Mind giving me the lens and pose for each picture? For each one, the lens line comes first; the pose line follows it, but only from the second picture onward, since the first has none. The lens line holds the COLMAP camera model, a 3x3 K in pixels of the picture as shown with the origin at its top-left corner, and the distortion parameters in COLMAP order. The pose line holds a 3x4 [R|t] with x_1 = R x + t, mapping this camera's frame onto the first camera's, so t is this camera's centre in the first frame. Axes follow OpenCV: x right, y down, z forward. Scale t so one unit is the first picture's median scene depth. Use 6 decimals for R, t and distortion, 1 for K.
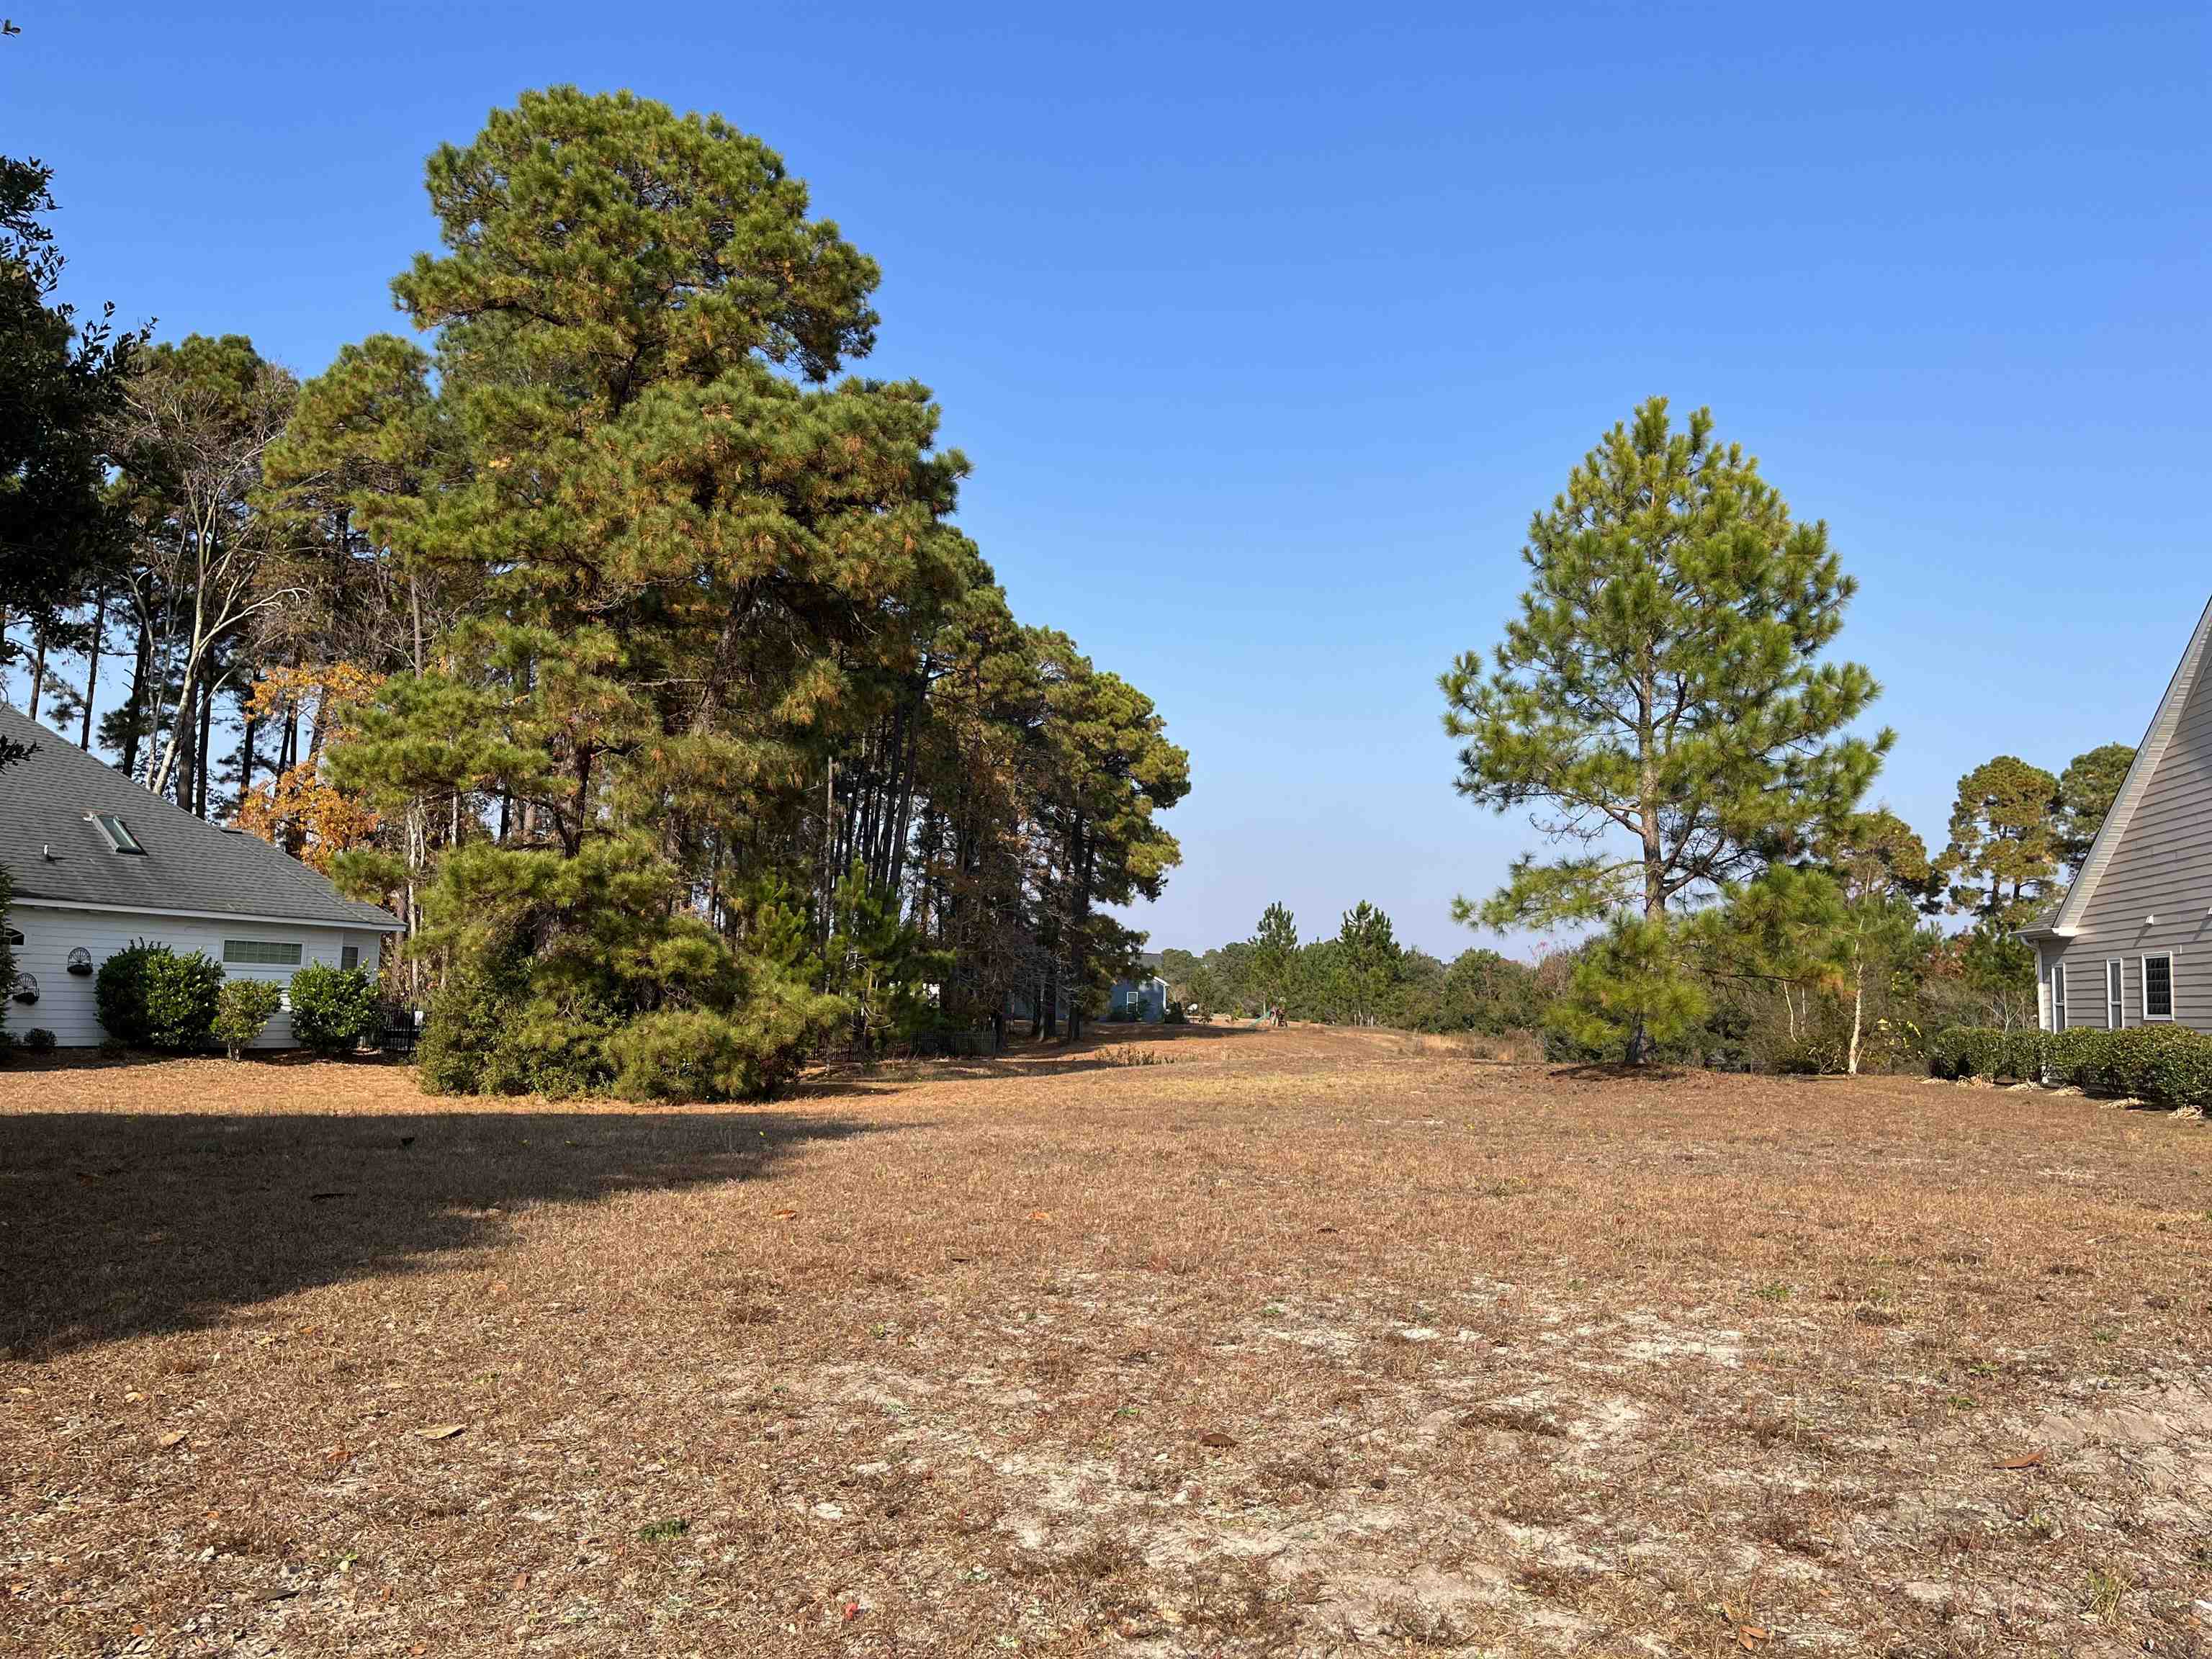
lens RADIAL K [[1682.8, 0, 1116.3], [0, 1682.8, 830.7], [0, 0, 1]] dist [0.058550, -0.074782]
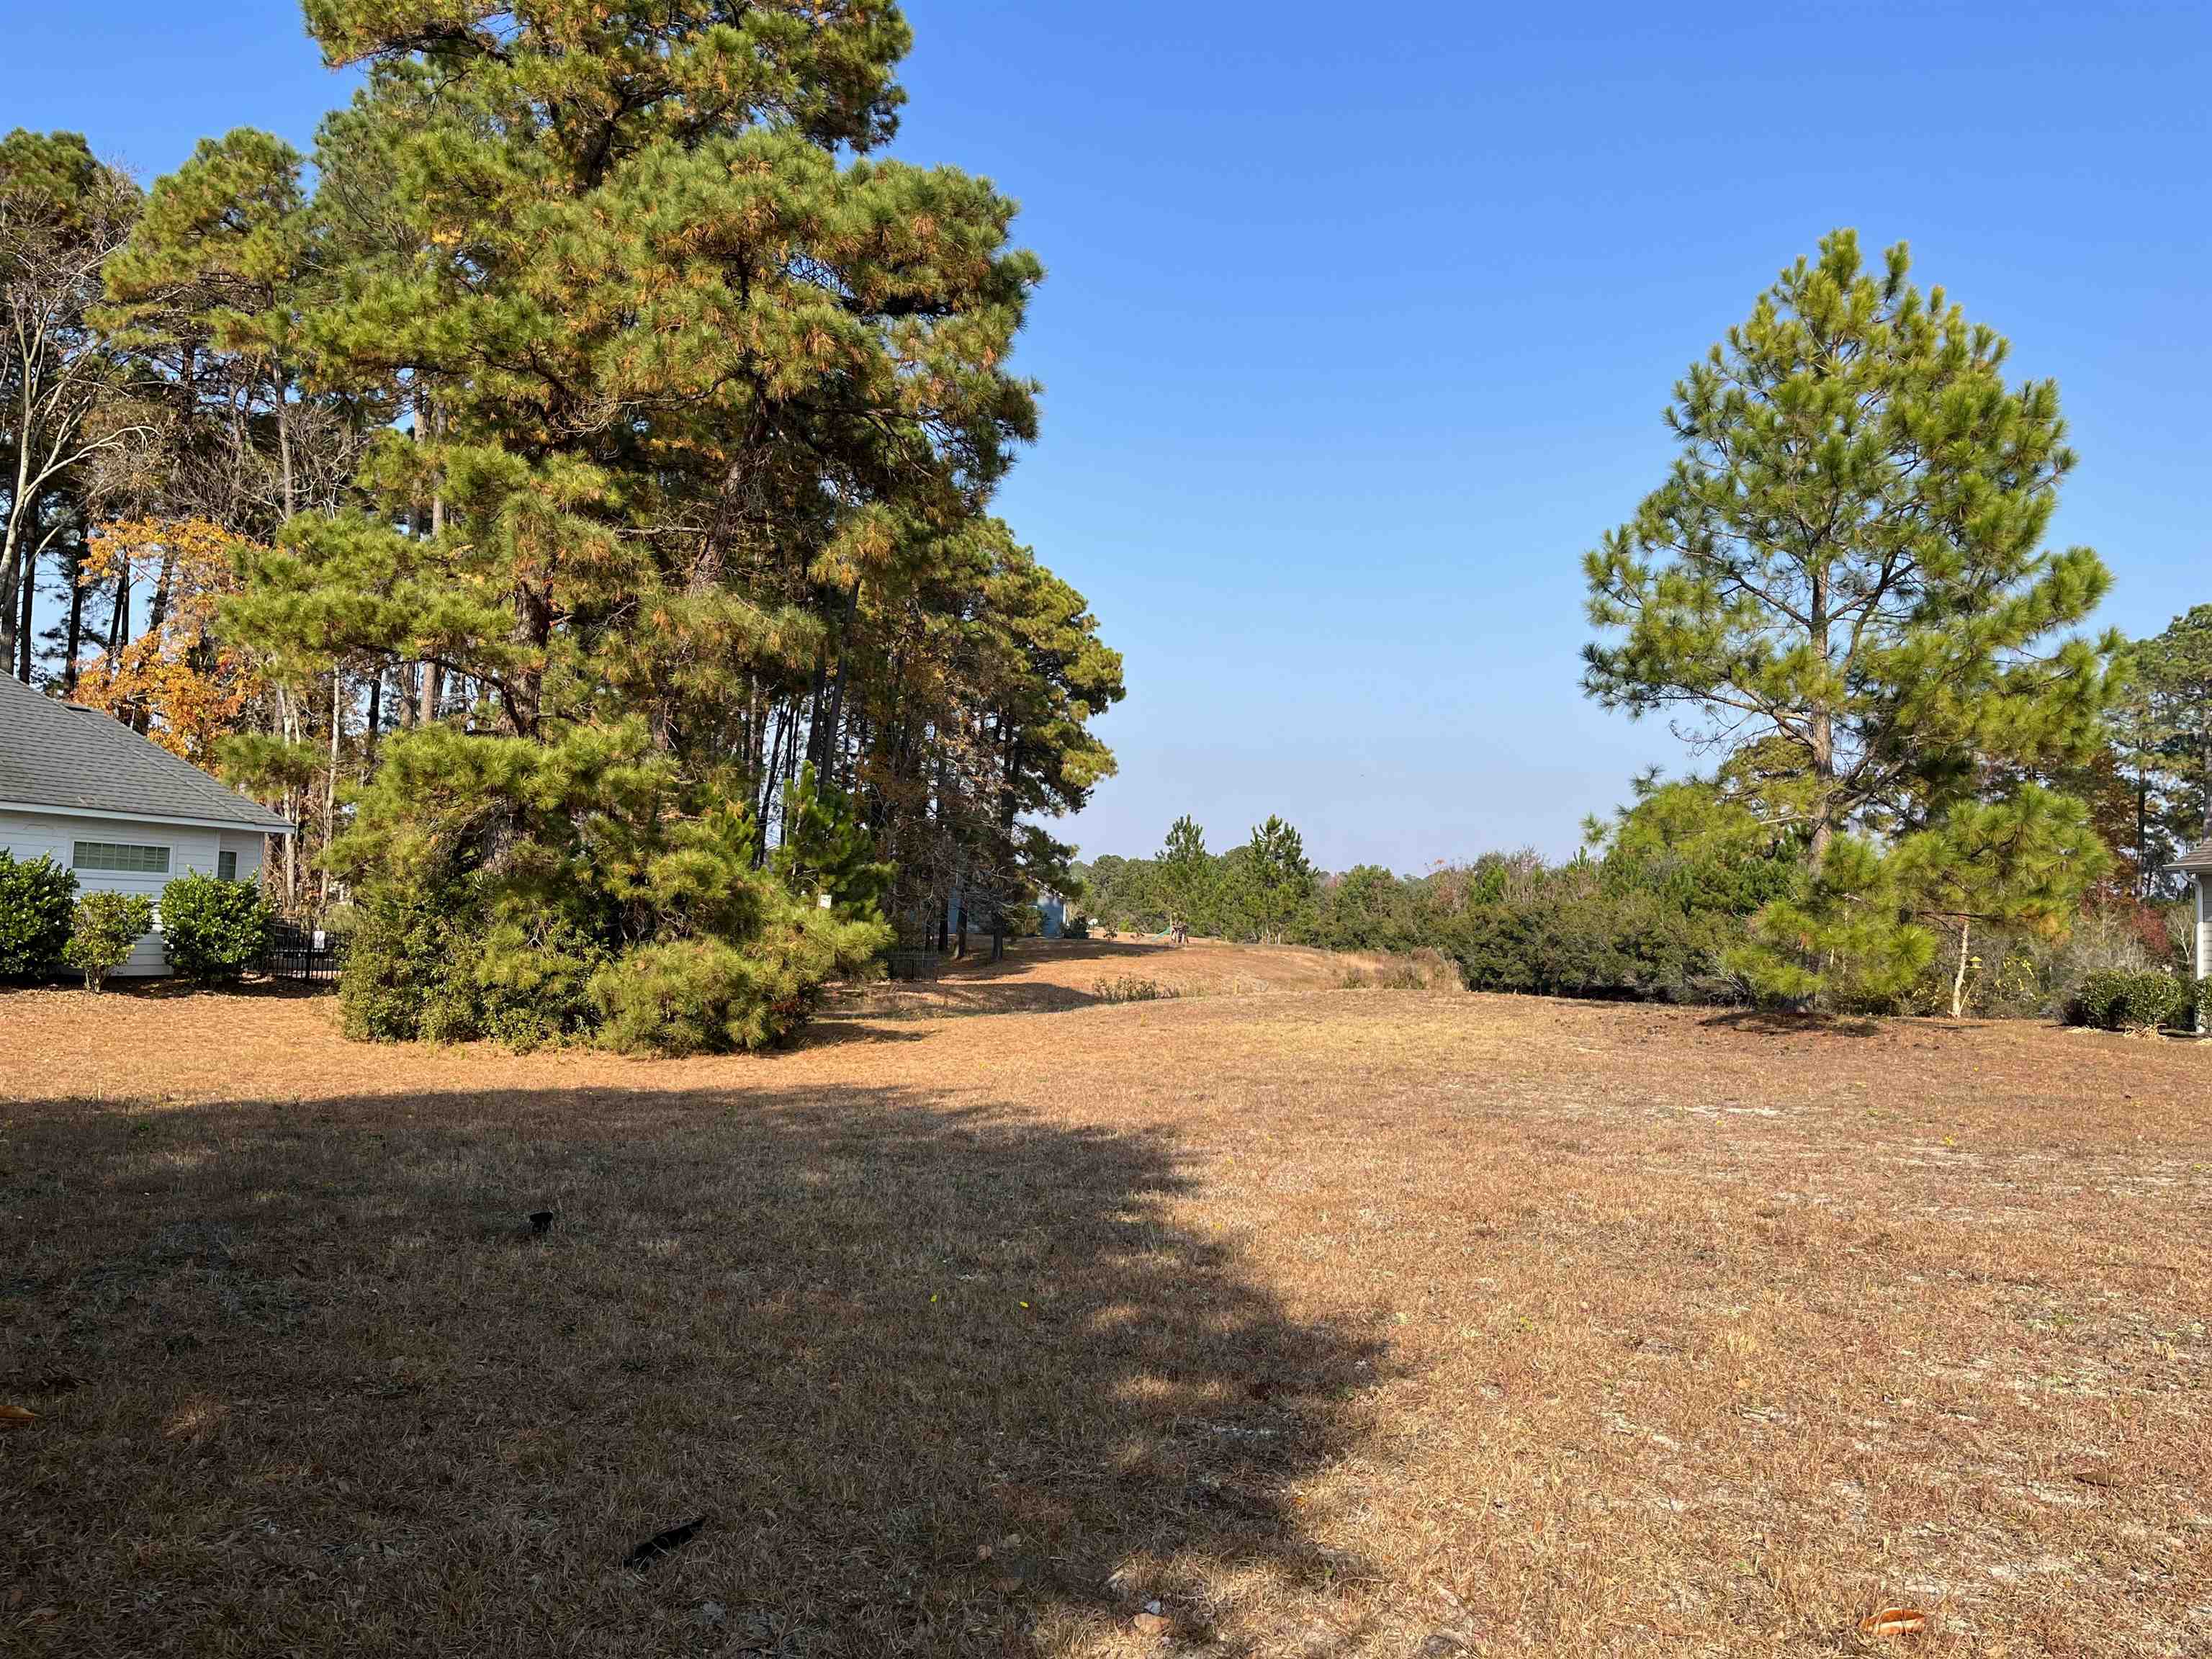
lens RADIAL K [[1681.8, 0, 1114.6], [0, 1681.8, 831.2], [0, 0, 1]] dist [0.089122, -0.137425]
pose [[0.996299, 0.016333, 0.084390, -0.110278], [-0.020795, 0.998417, 0.052266, 0.007193], [-0.083403, -0.053827, 0.995061, 0.166481]]
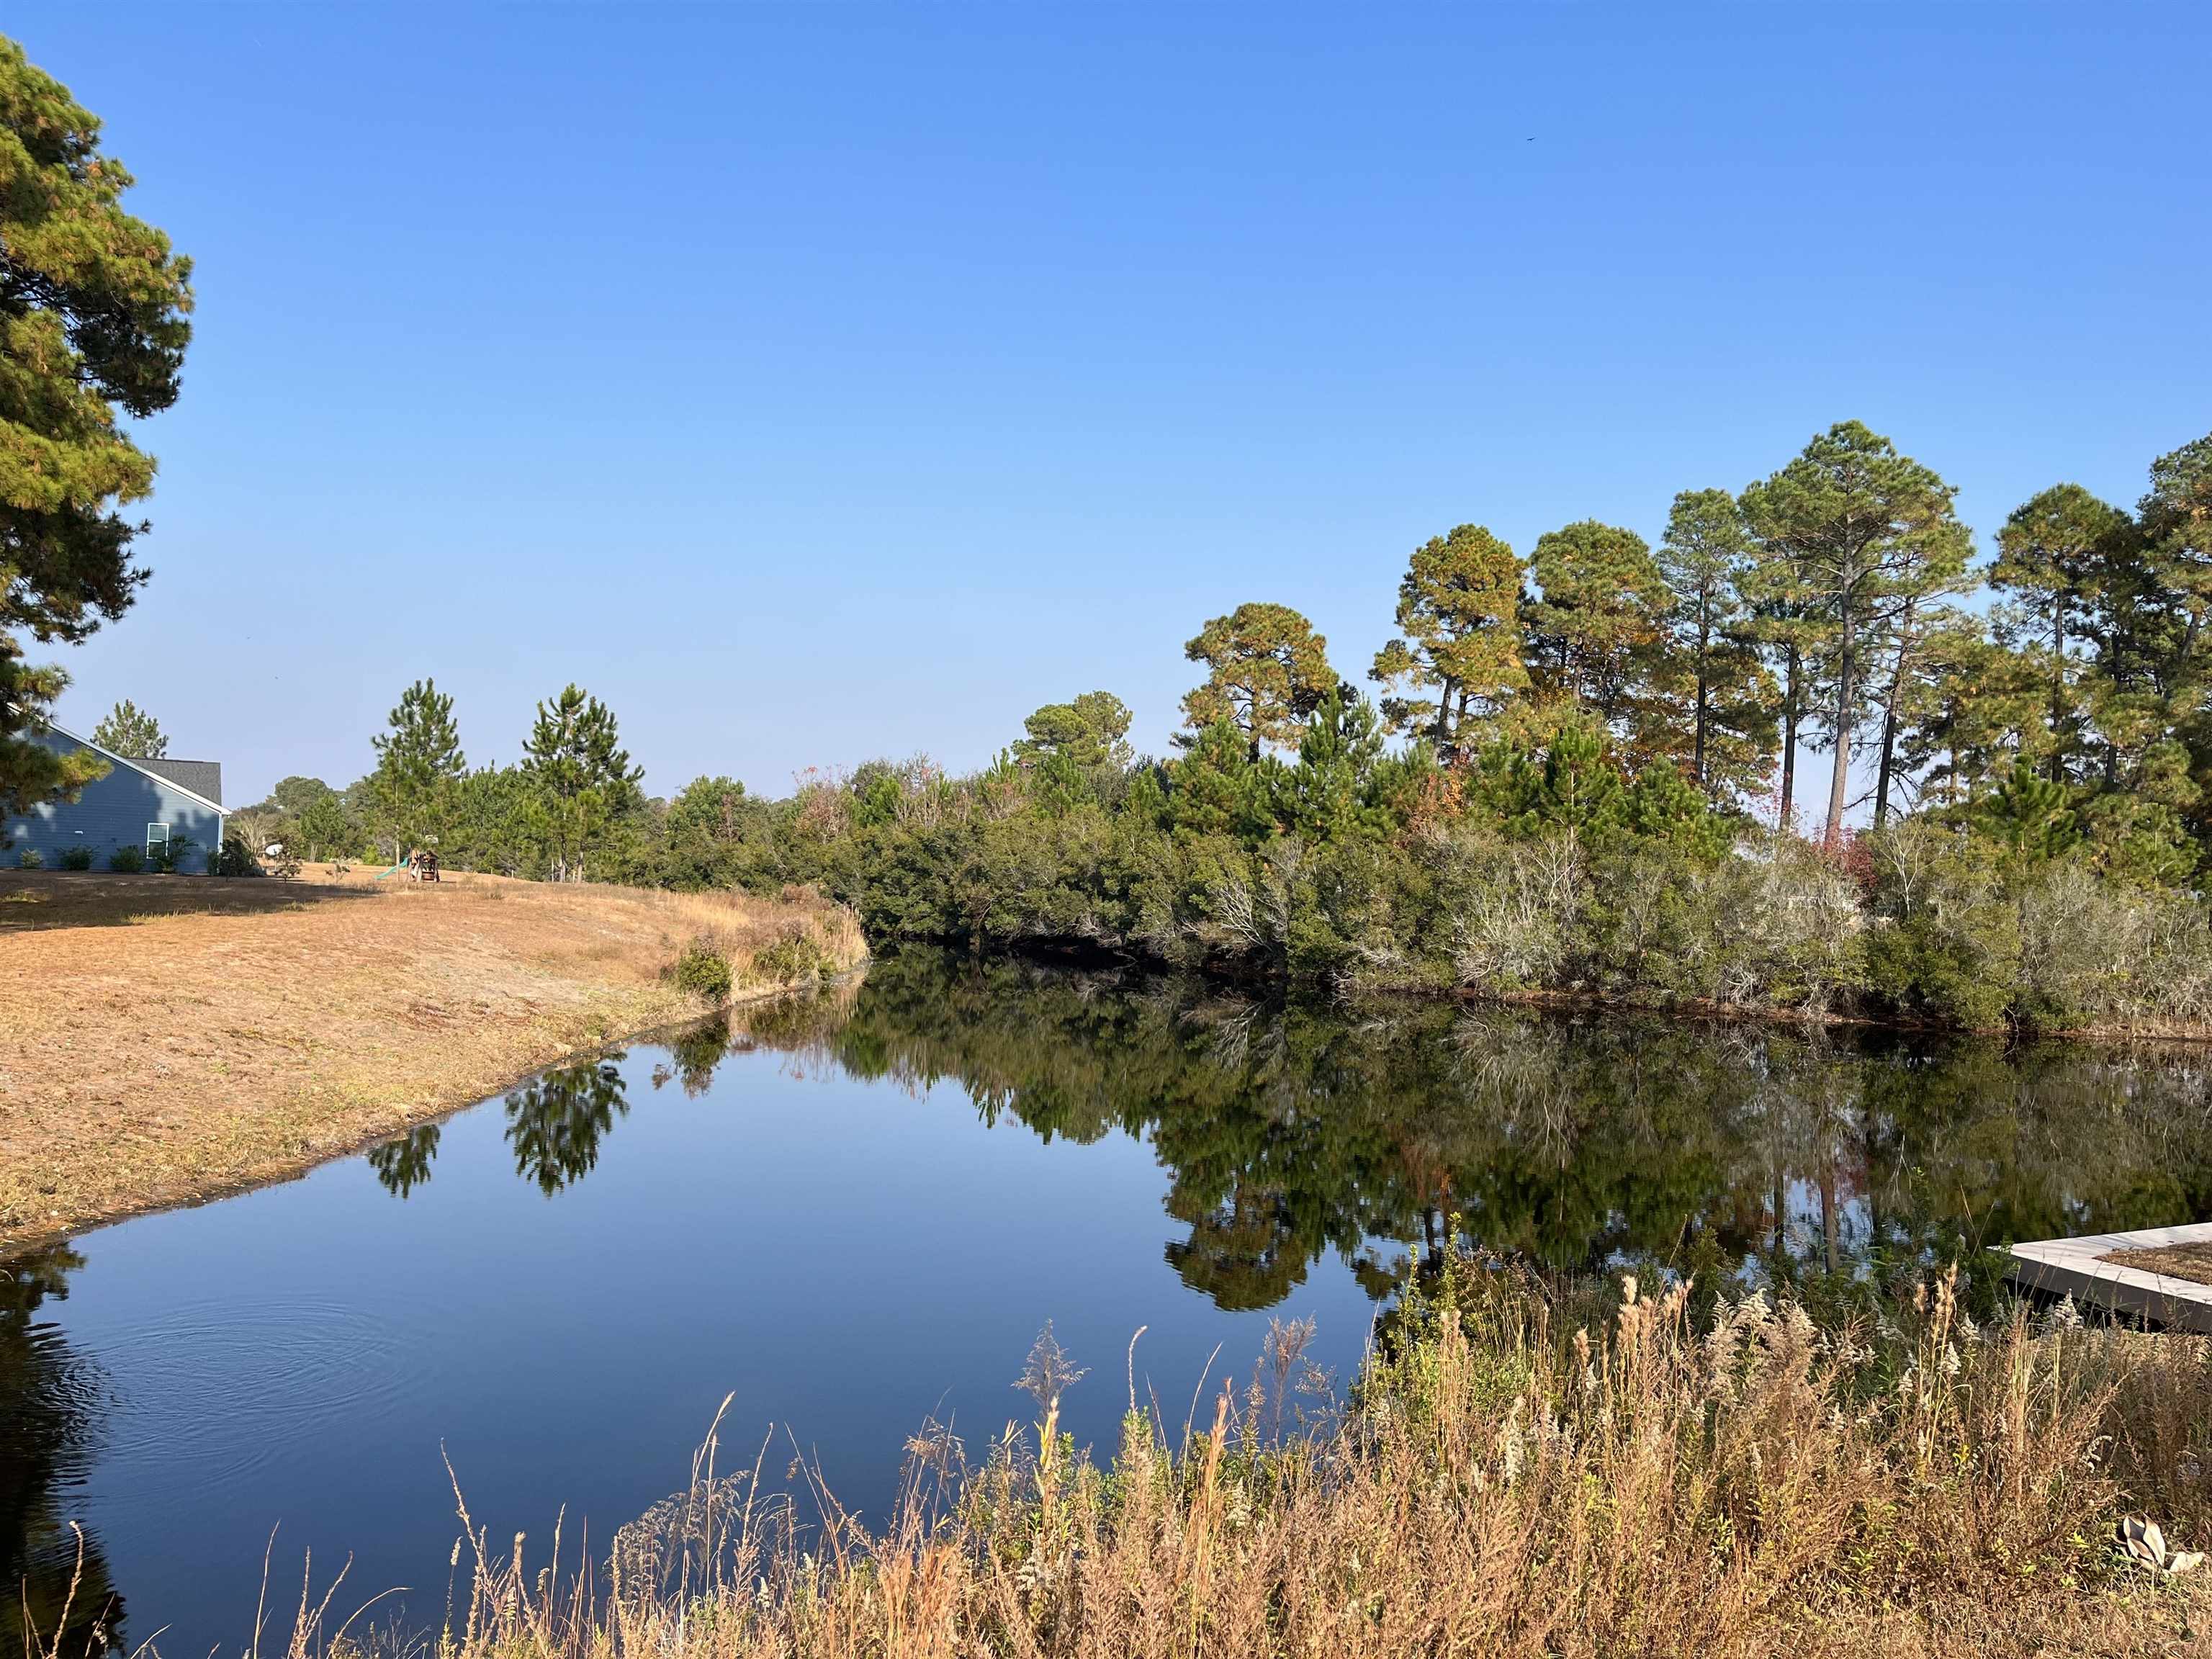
lens RADIAL K [[1681.8, 0, 1114.6], [0, 1681.8, 831.2], [0, 0, 1]] dist [0.089122, -0.137425]
pose [[0.890695, 0.016086, 0.454317, 0.163557], [-0.057476, 0.995339, 0.077440, 0.145457], [-0.450954, -0.095087, 0.887468, 1.391764]]
